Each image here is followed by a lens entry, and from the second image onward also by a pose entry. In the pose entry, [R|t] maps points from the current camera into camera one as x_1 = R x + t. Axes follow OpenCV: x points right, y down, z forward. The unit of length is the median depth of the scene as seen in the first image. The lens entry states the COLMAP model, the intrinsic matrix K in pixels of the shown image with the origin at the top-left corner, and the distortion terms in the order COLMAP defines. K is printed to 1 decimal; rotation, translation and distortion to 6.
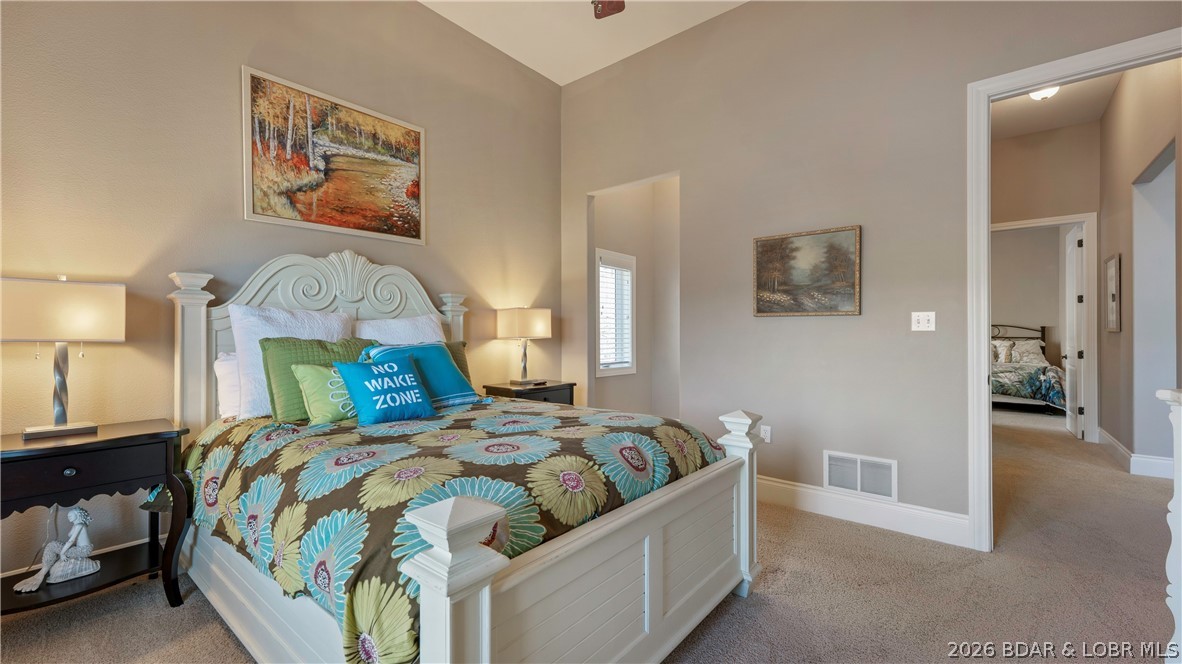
lens RADIAL K [[478.4, 0, 593.9], [0, 478.4, 335.3], [0, 0, 1]] dist [0.013039, -0.001512]
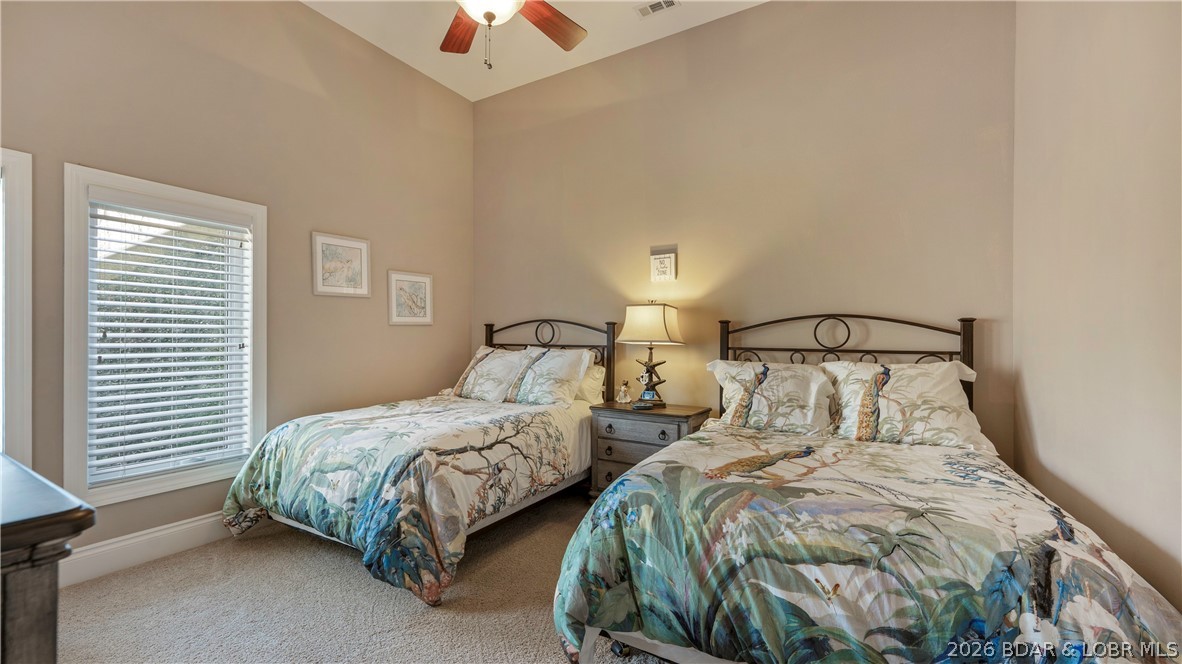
lens RADIAL K [[478.4, 0, 586.0], [0, 478.4, 336.8], [0, 0, 1]] dist [0.013039, -0.001512]
pose [[0.989689, 0.000291, 0.143230, 0.800362], [-0.000376, 1.000000, 0.000565, -0.007855], [-0.143230, -0.000613, 0.989689, 0.909298]]
